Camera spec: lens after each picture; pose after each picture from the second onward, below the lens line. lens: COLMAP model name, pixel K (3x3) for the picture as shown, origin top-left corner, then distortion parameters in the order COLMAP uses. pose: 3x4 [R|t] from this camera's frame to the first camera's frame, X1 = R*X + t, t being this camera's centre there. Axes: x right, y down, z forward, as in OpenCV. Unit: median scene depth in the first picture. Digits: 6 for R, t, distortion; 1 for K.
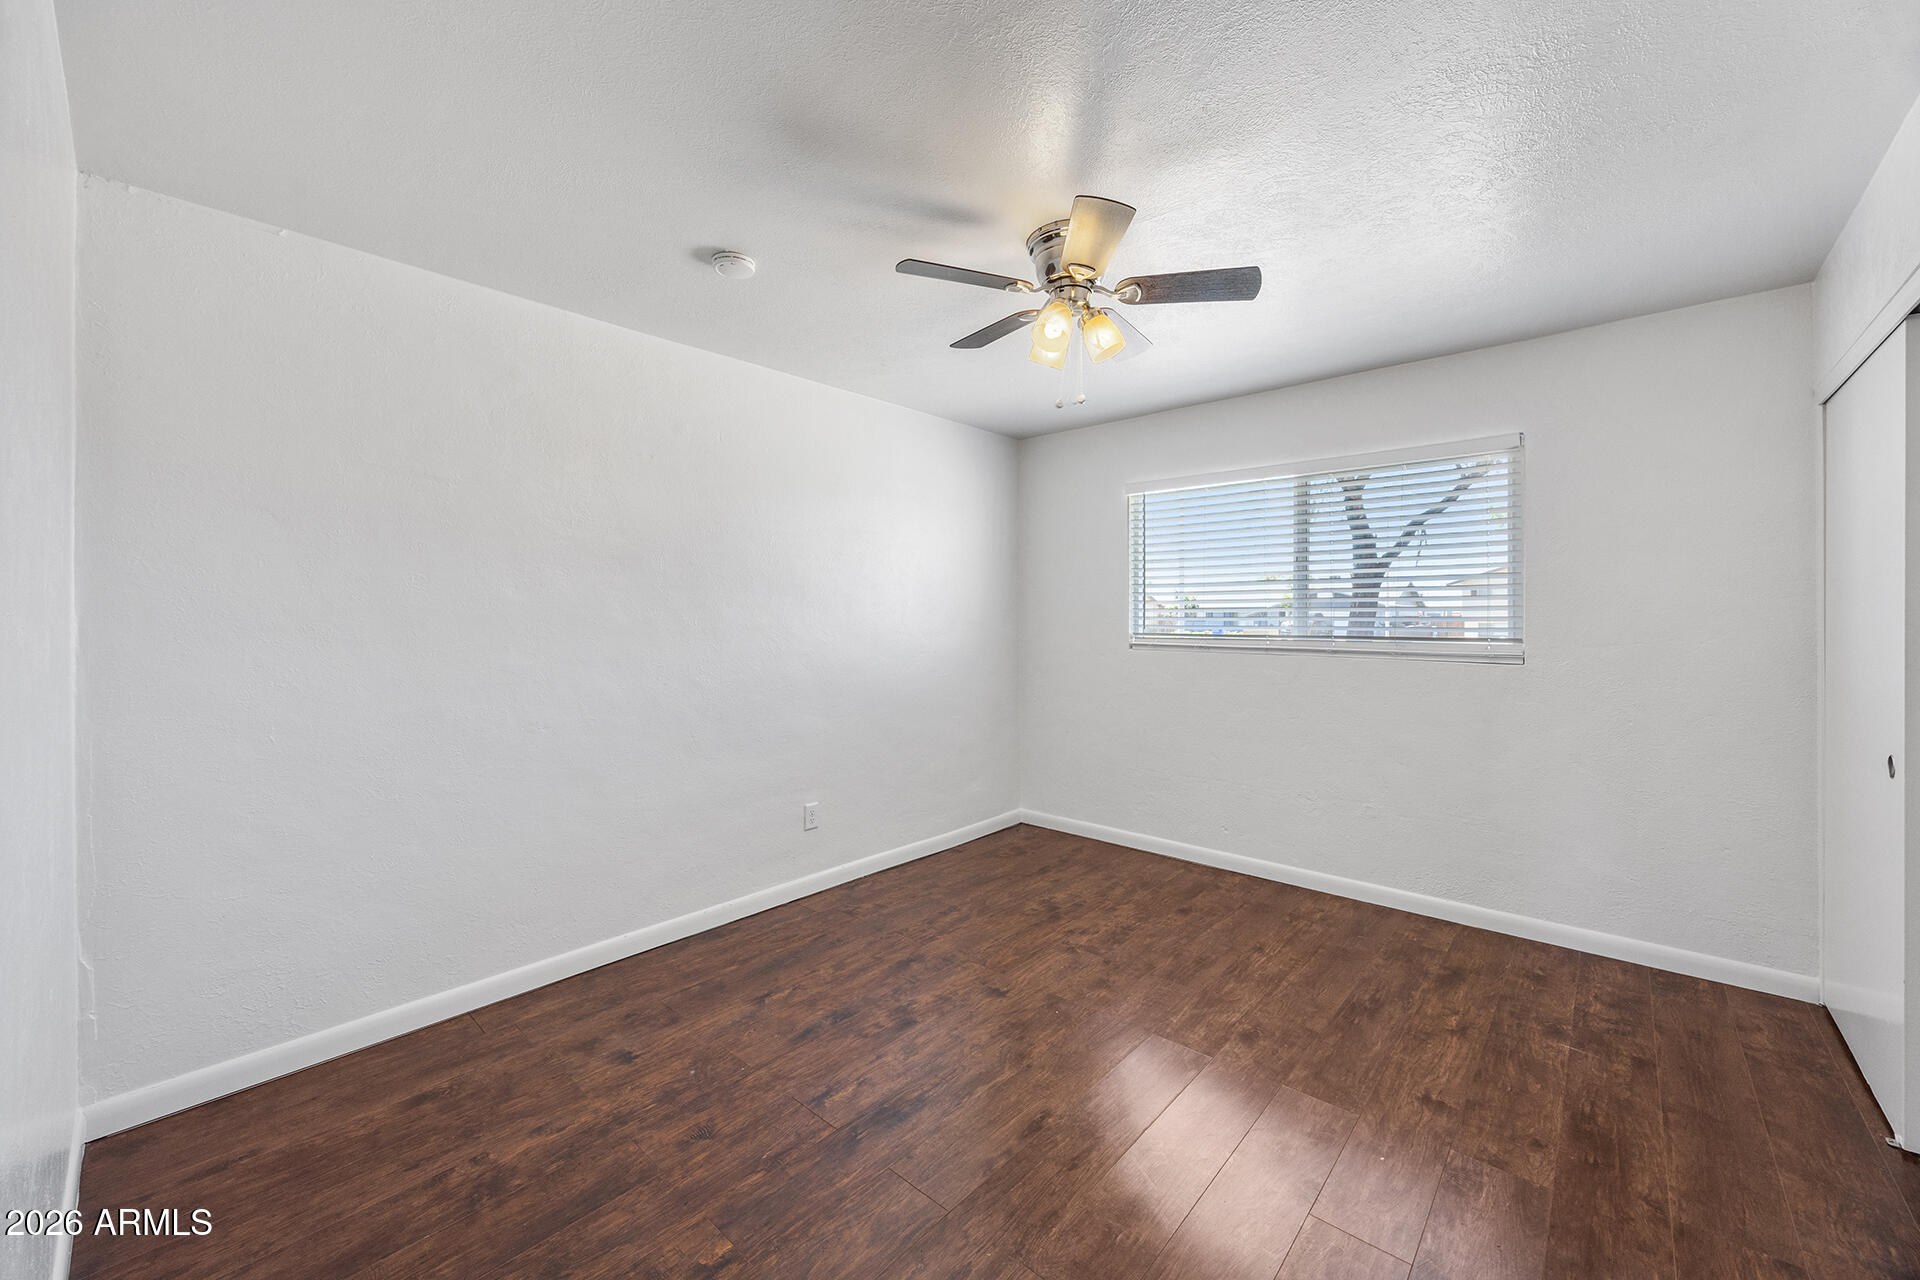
lens RADIAL K [[741.2, 0, 955.9], [0, 741.2, 630.9], [0, 0, 1]] dist [0.004863, -0.001827]
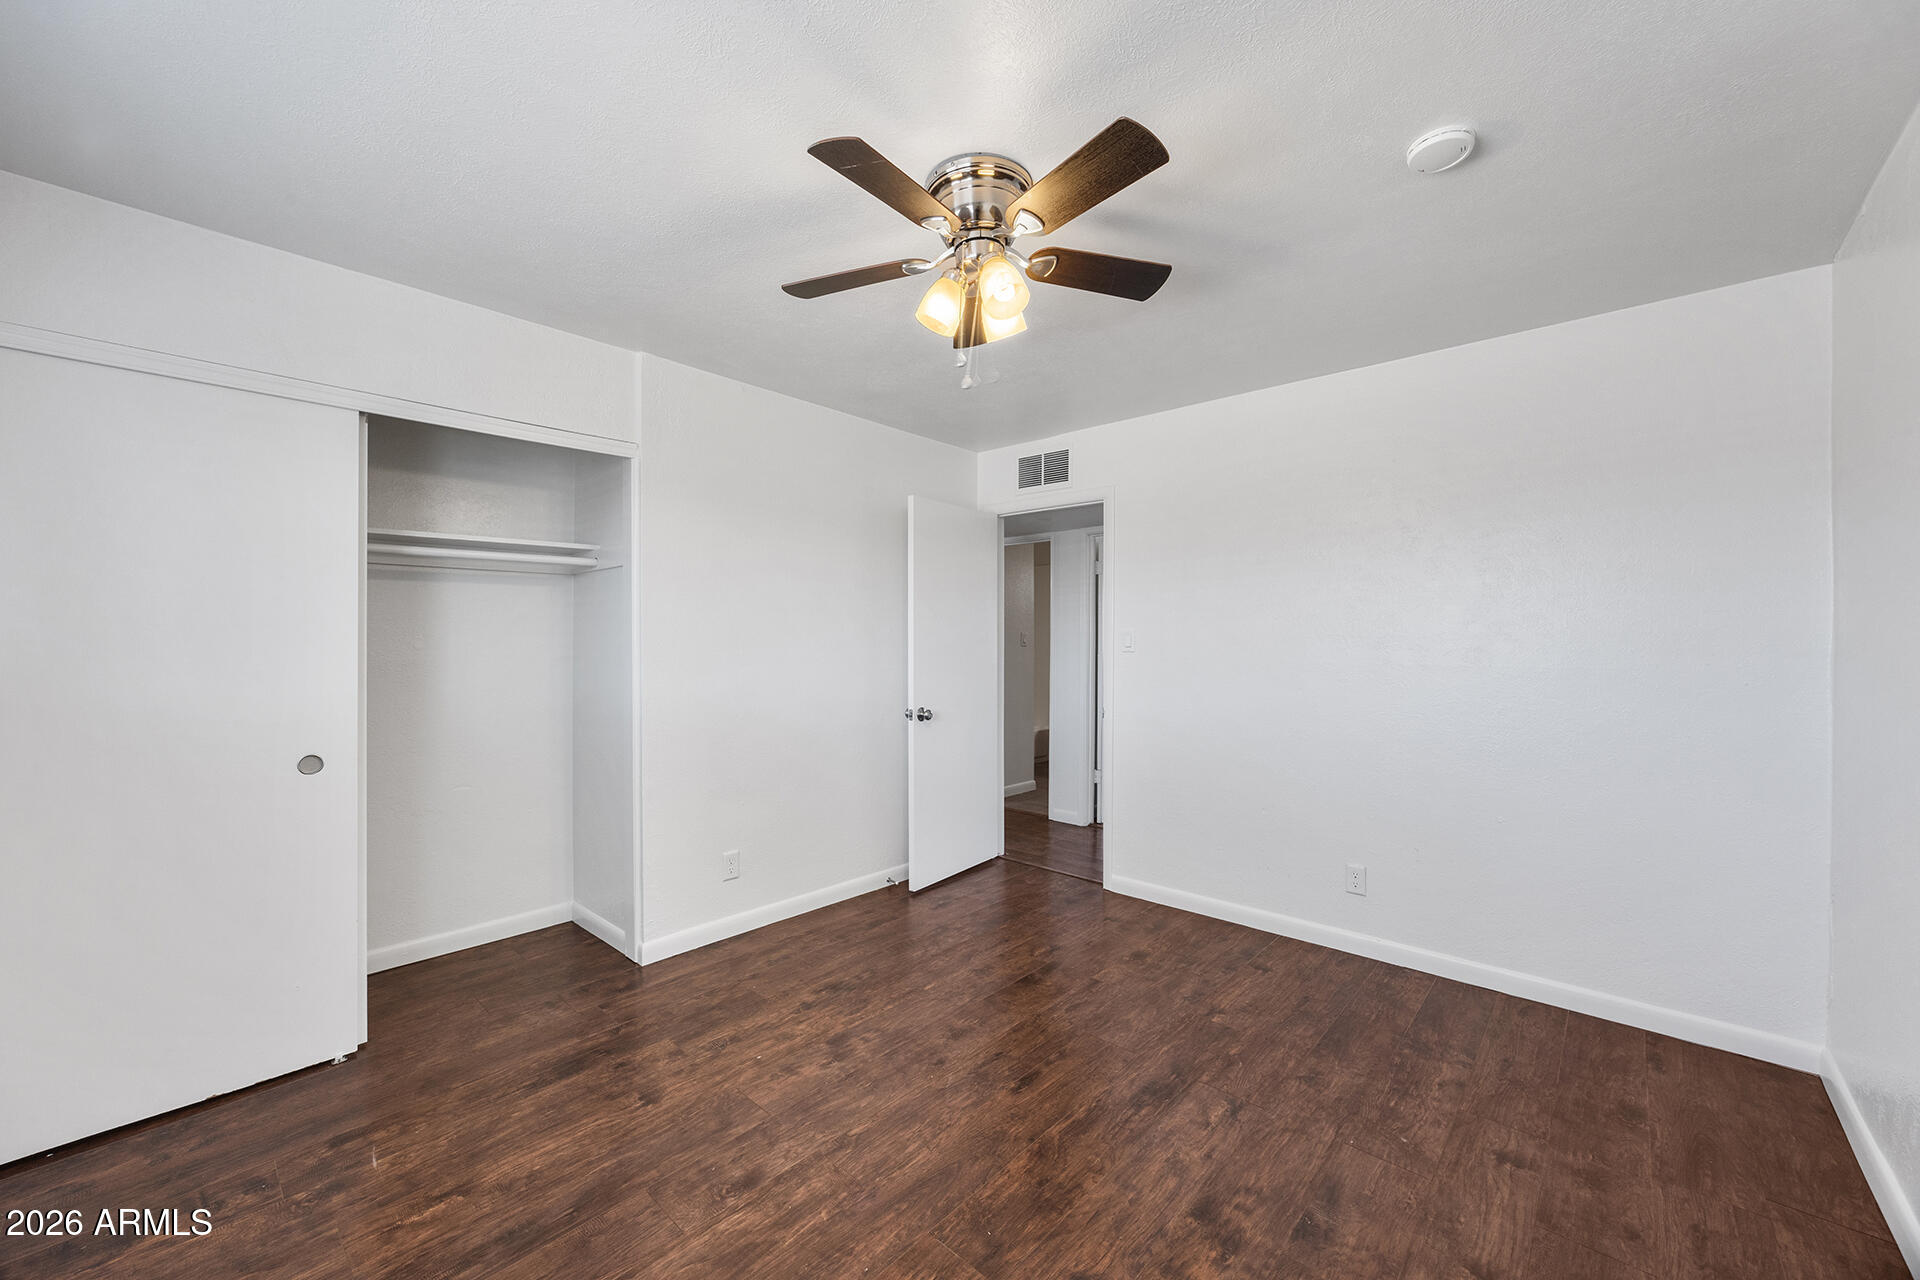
lens RADIAL K [[741.2, 0, 960.4], [0, 741.2, 637.2], [0, 0, 1]] dist [0.004863, -0.001827]
pose [[-0.999995, 0.002746, -0.001273, 0.189827], [0.002731, 0.999933, 0.011290, -0.030121], [0.001304, 0.011286, -0.999935, 1.951433]]
